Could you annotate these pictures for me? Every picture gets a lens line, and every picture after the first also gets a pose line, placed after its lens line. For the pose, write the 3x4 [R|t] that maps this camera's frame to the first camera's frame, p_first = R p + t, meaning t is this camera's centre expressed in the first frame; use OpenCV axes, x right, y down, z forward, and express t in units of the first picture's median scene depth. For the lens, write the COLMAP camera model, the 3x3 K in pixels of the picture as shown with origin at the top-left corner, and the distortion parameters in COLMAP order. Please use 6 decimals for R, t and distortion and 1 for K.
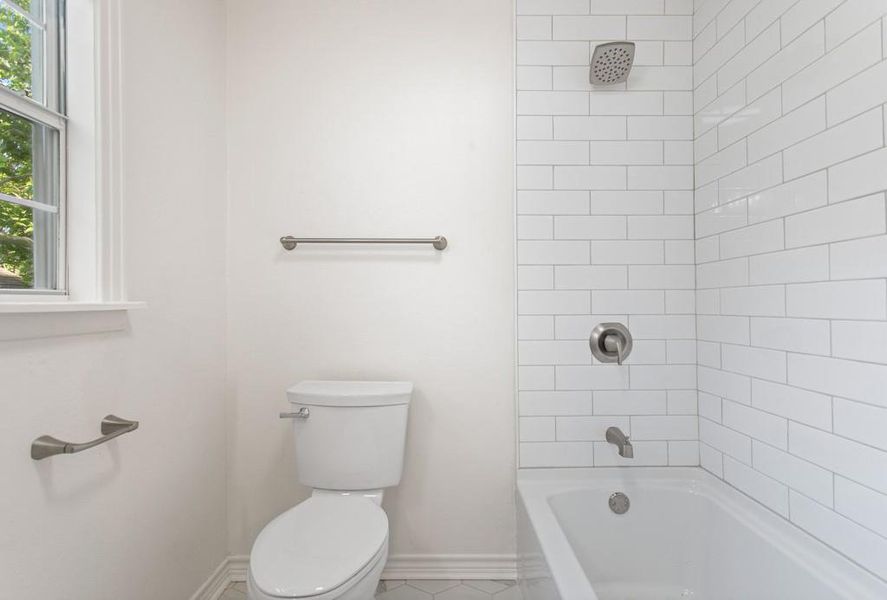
lens RADIAL K [[415.2, 0, 443.5], [0, 415.2, 300.0], [0, 0, 1]] dist [0.000329, 0.000252]
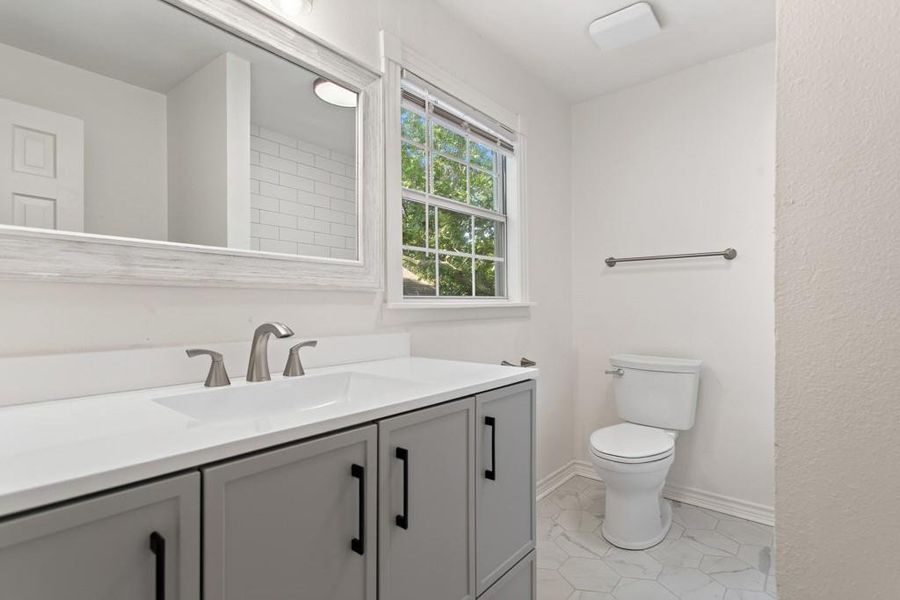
lens RADIAL K [[429.1, 0, 453.1], [0, 429.1, 307.7], [0, 0, 1]] dist [0.000753, 0.000504]
pose [[0.758121, 0.000842, -0.652113, 0.246474], [0.009369, 0.999882, 0.012183, 0.001923], [0.652046, -0.015346, 0.758024, -0.651948]]
